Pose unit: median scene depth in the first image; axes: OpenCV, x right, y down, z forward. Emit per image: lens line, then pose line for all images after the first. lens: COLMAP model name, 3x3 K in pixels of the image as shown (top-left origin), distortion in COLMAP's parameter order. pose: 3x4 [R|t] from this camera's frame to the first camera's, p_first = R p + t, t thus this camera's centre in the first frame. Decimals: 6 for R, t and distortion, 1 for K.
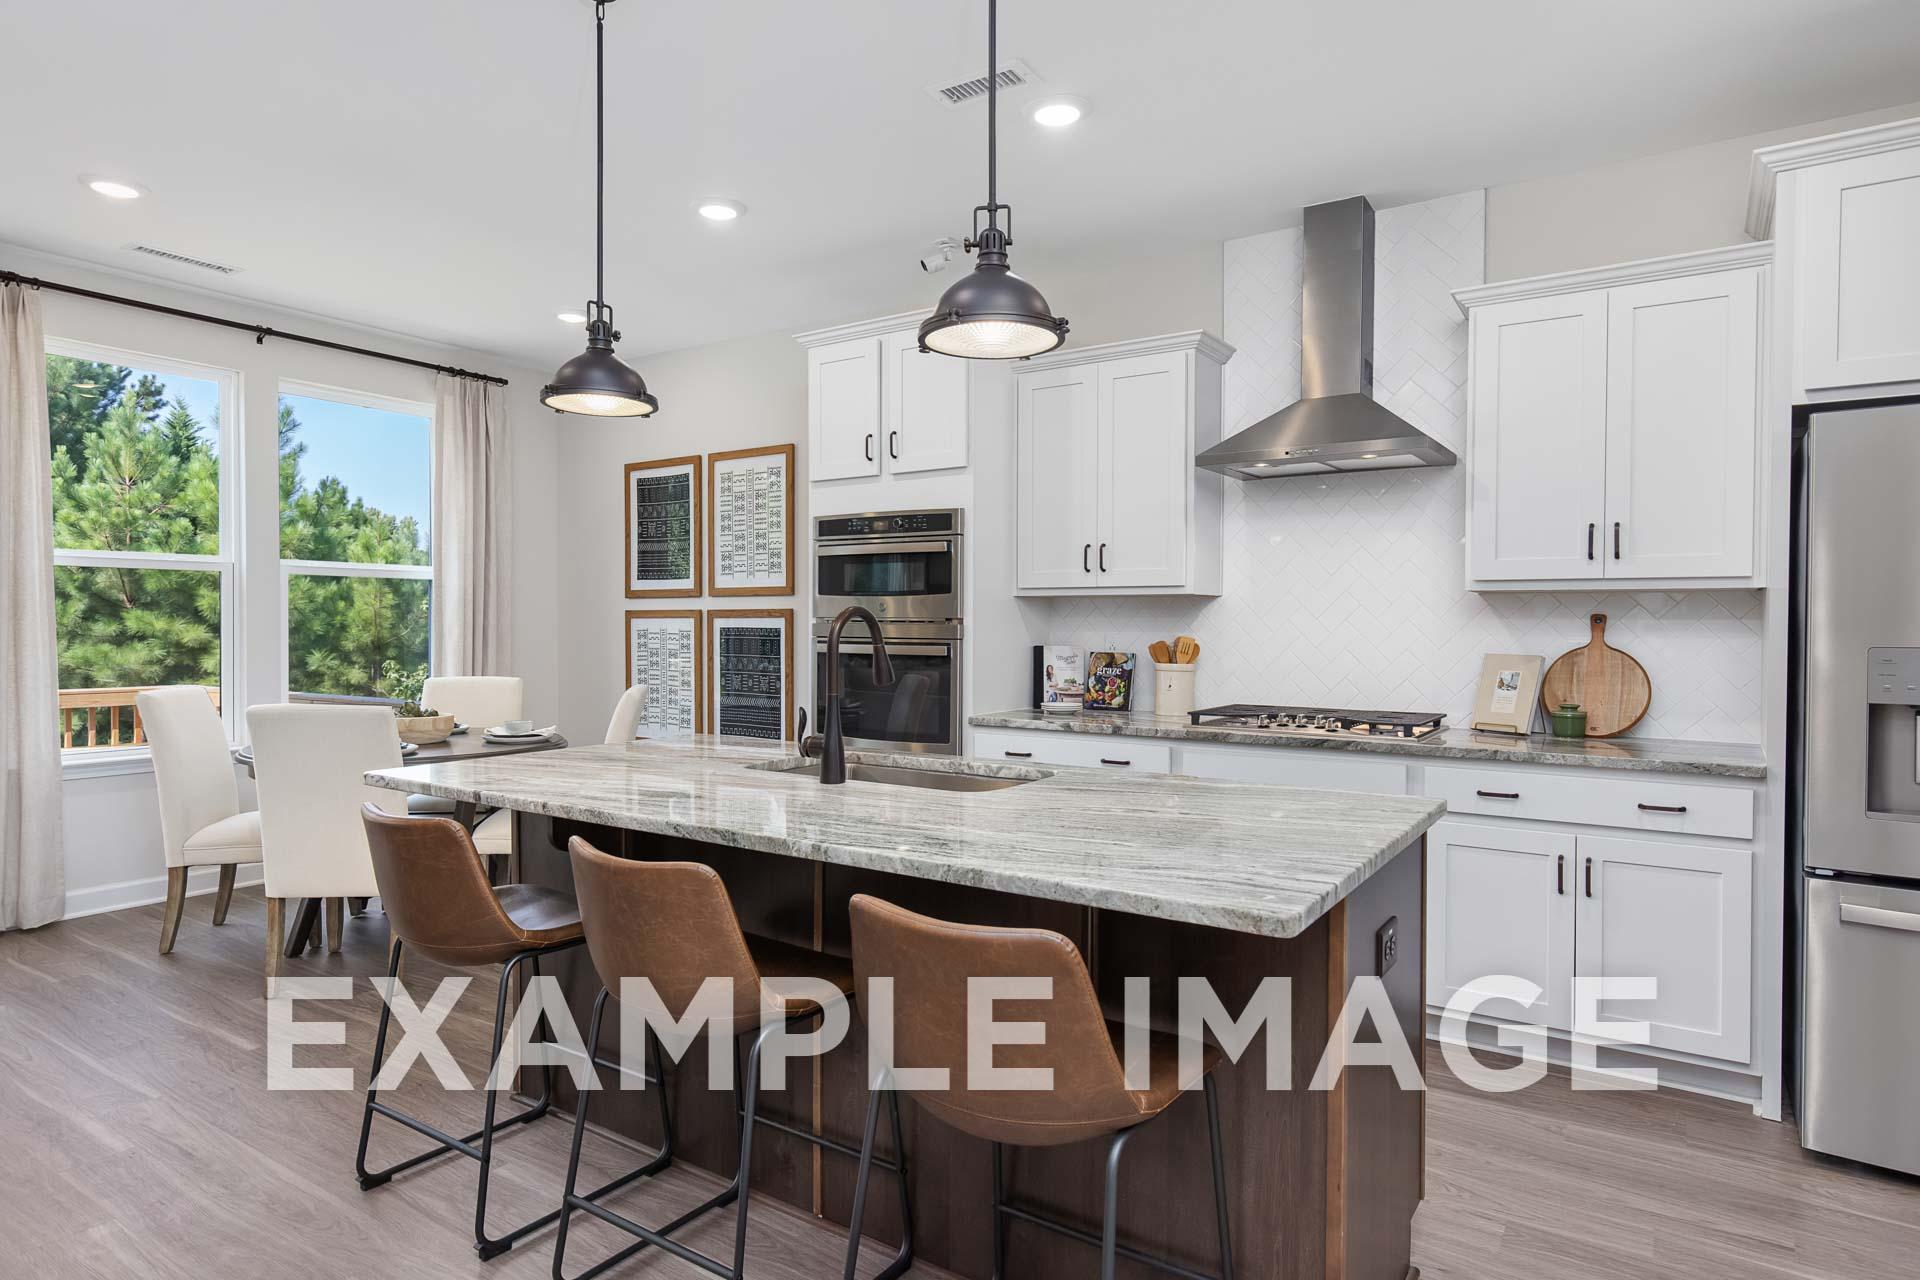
lens RADIAL K [[1069.1, 0, 981.5], [0, 1069.1, 632.1], [0, 0, 1]] dist [0.002910, -0.000094]
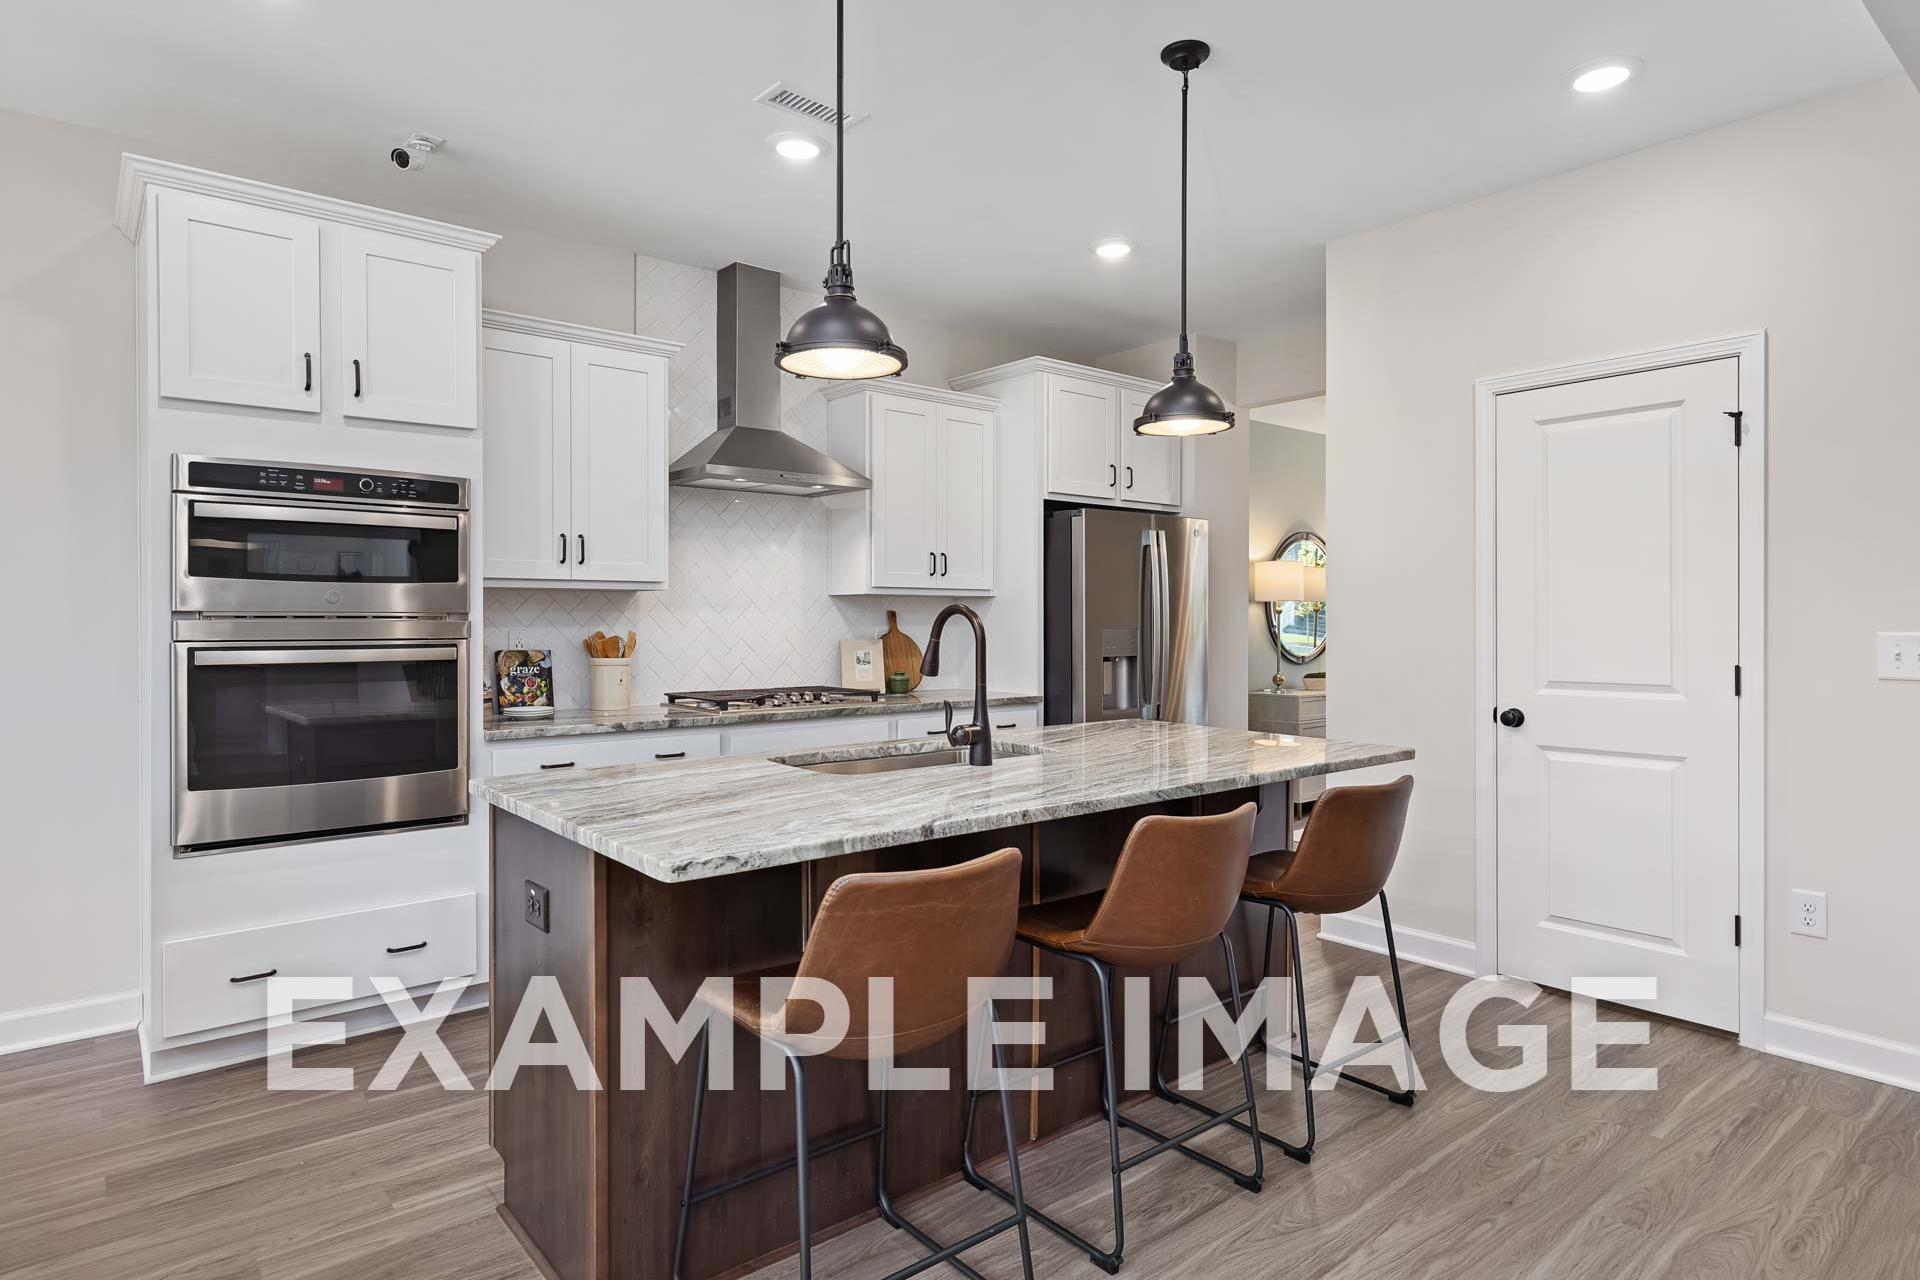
lens RADIAL K [[1052.0, 0, 950.1], [0, 1052.0, 617.6], [0, 0, 1]] dist [-0.002359, -0.001012]
pose [[0.302612, -0.003109, 0.953109, -0.677266], [0.009437, 0.999955, 0.000265, -0.006091], [-0.953067, 0.008914, 0.302628, 0.403415]]
